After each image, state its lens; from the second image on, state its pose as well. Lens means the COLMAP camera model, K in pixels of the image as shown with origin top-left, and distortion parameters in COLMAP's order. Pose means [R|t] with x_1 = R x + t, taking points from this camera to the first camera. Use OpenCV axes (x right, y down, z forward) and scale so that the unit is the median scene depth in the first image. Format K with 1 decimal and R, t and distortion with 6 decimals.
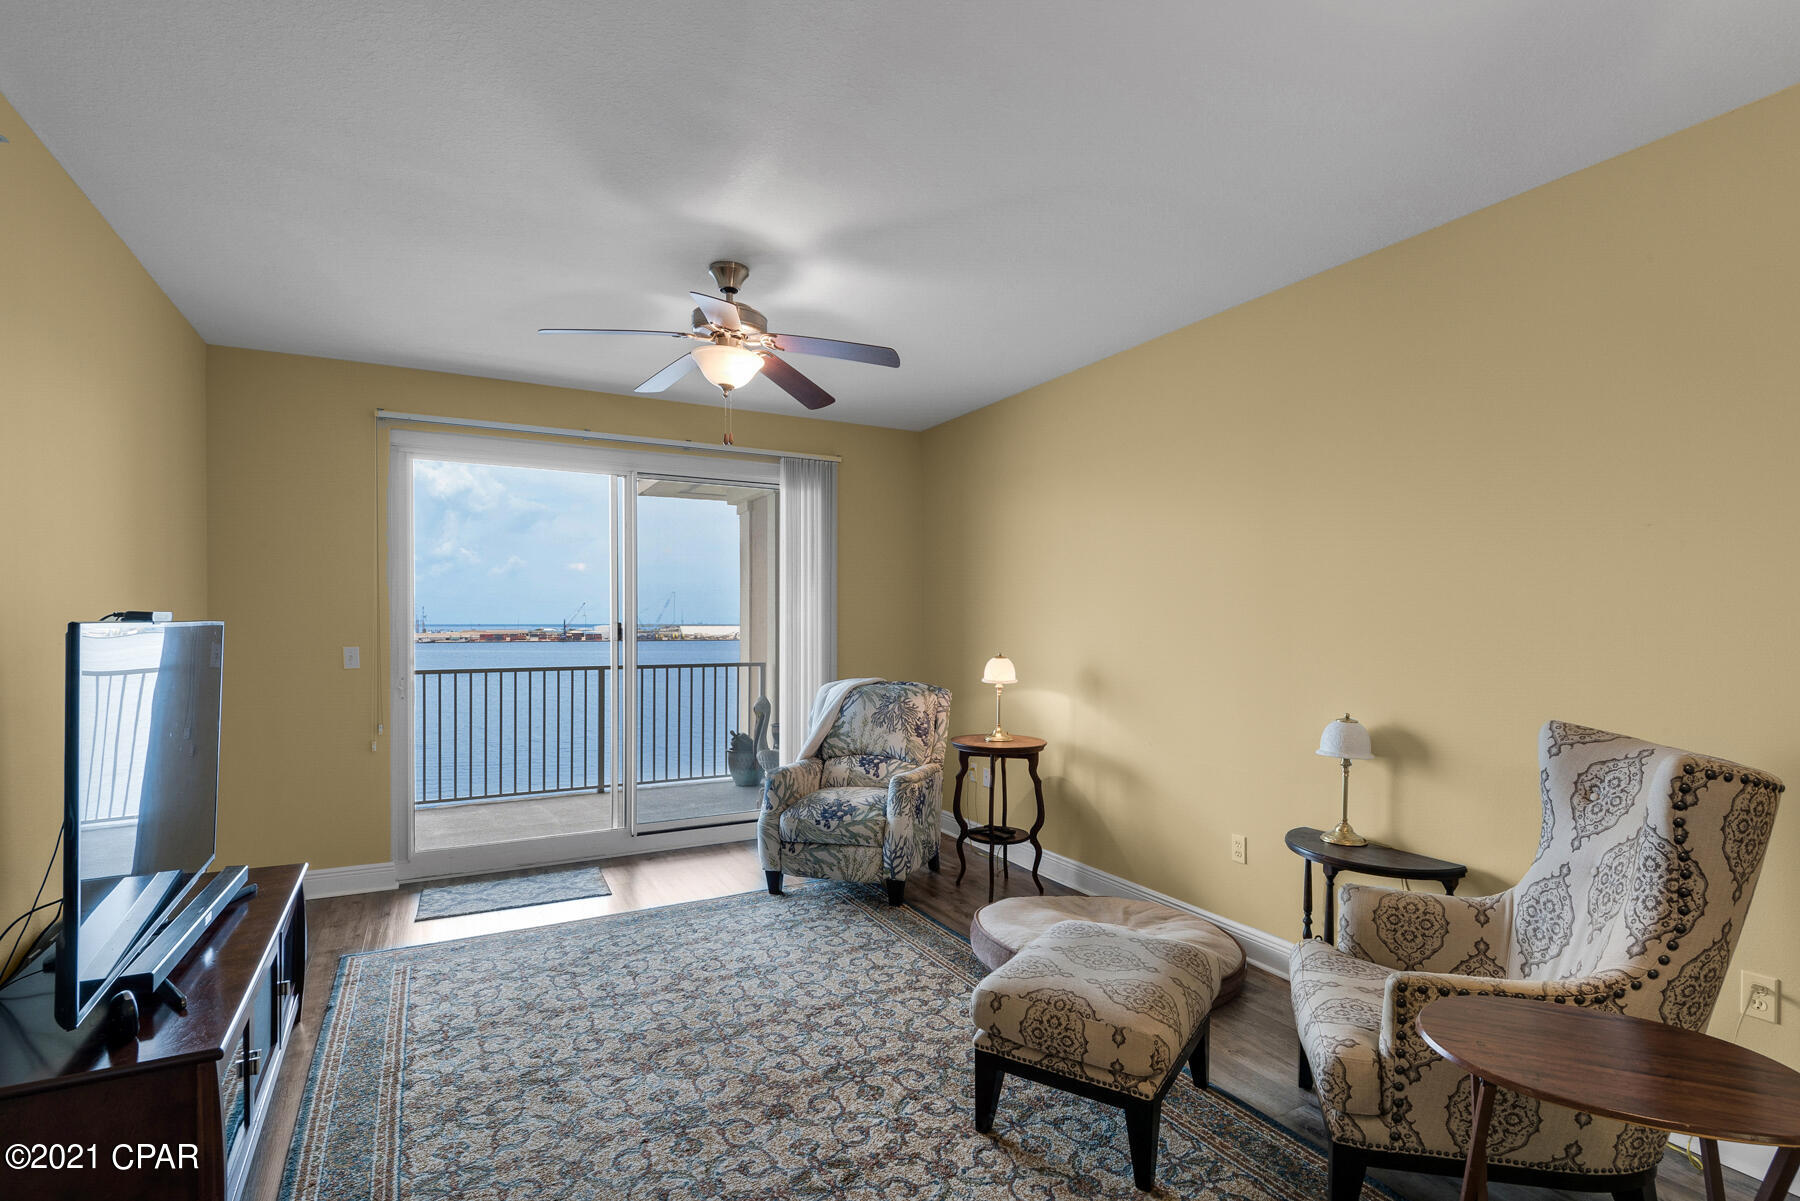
lens RADIAL K [[887.9, 0, 914.0], [0, 887.9, 642.6], [0, 0, 1]] dist [0.006584, -0.008389]
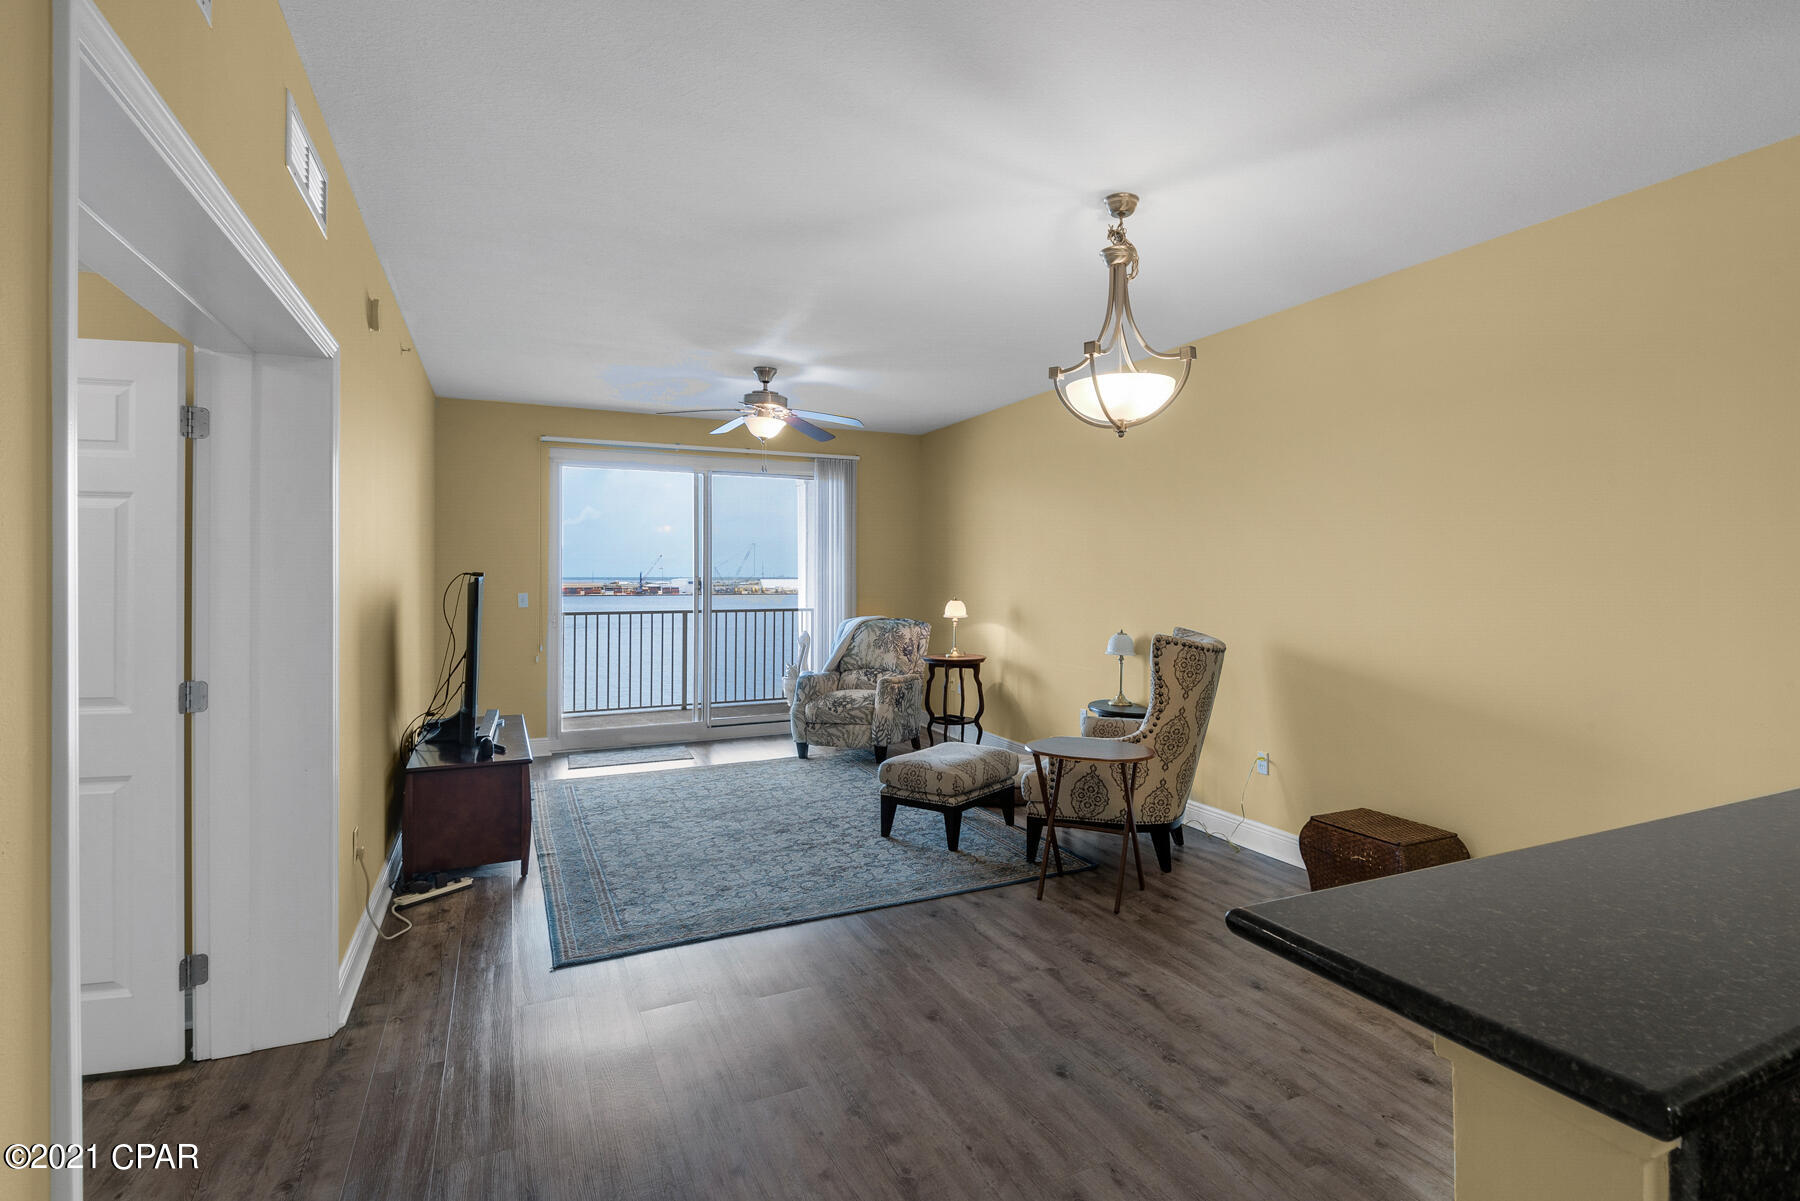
lens RADIAL K [[964.6, 0, 997.4], [0, 964.6, 582.1], [0, 0, 1]] dist [-0.003618, 0.000392]
pose [[0.999834, -0.000357, -0.018238, 0.209661], [0.000069, 0.999876, -0.015747, 0.012797], [0.018242, 0.015743, 0.999710, -0.646714]]
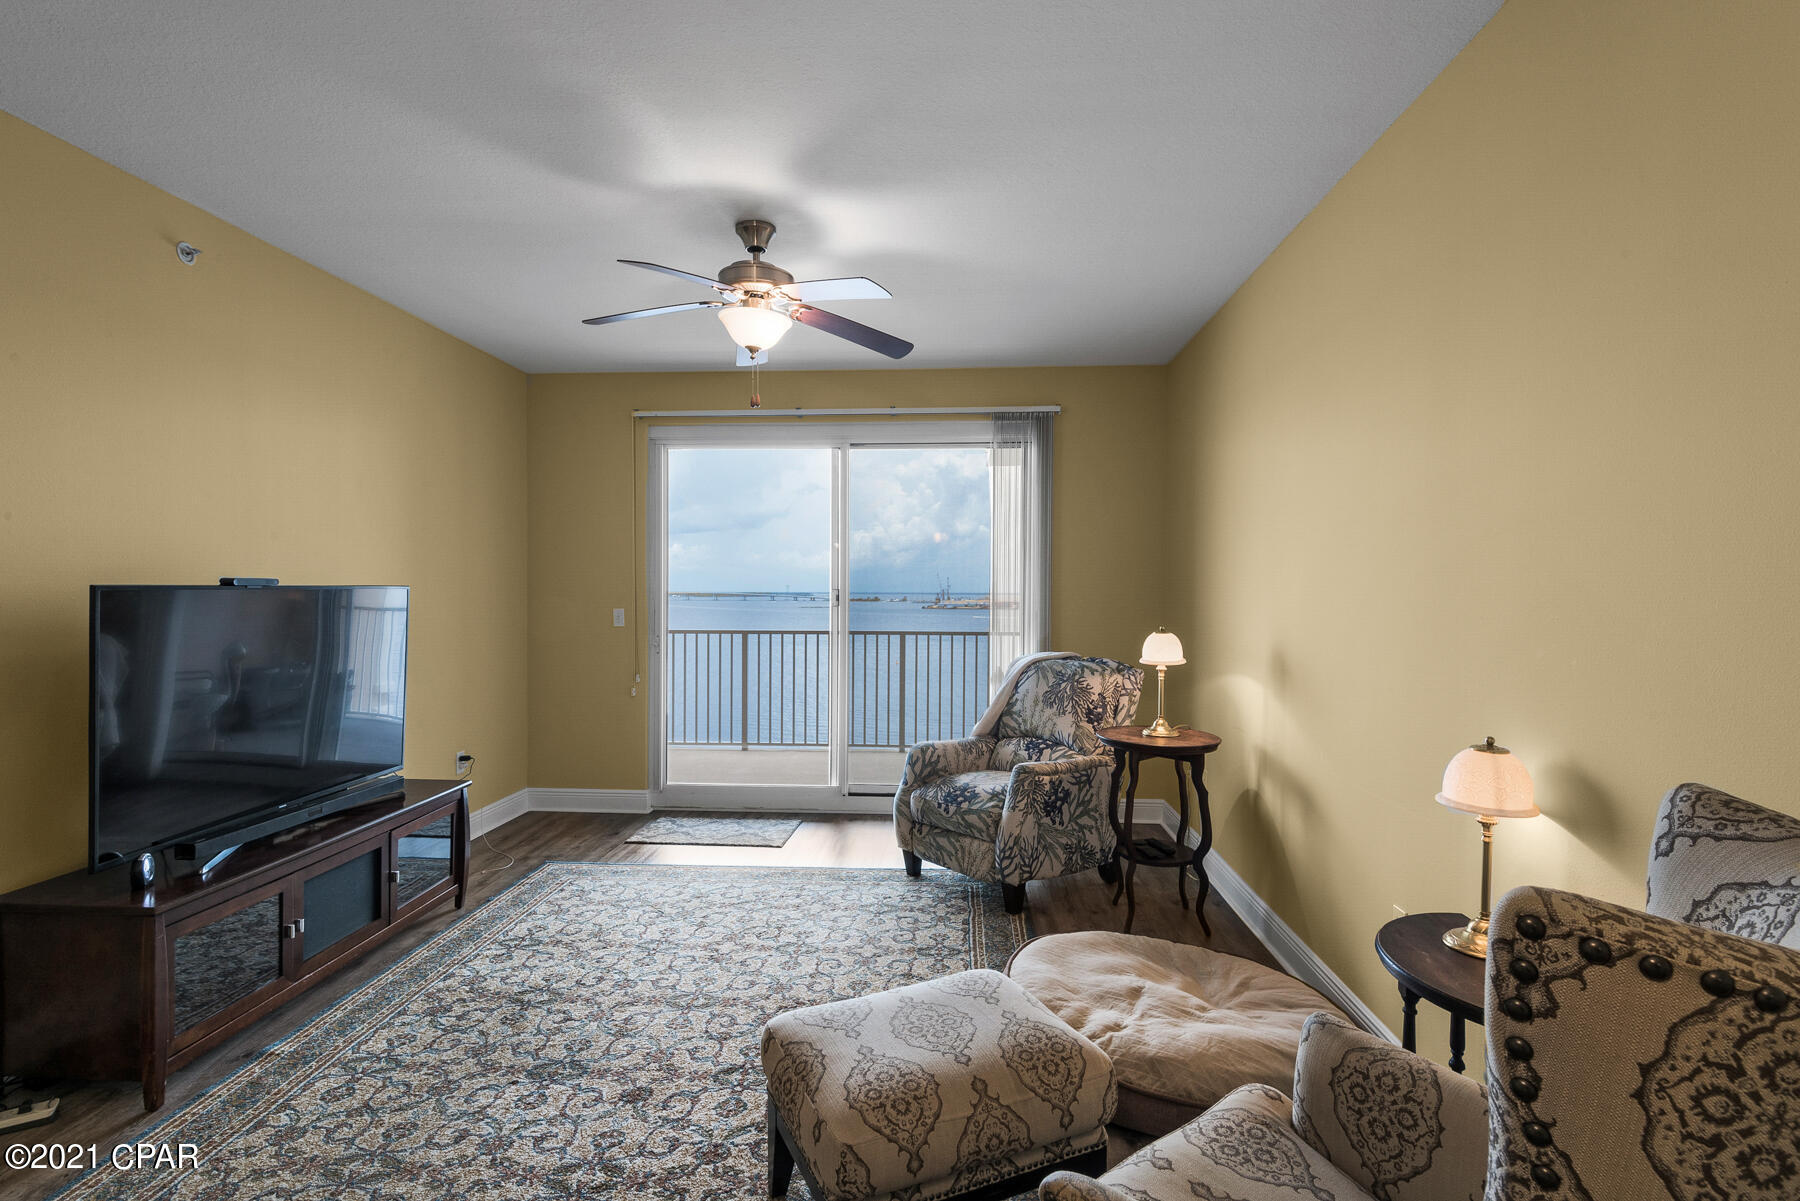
lens RADIAL K [[887.9, 0, 896.3], [0, 887.9, 601.7], [0, 0, 1]] dist [0.006584, -0.008389]
pose [[0.838817, 0.009616, -0.544329, 0.357480], [-0.016124, 0.999844, -0.007184, -0.001278], [0.544175, 0.014802, 0.838841, 0.203451]]
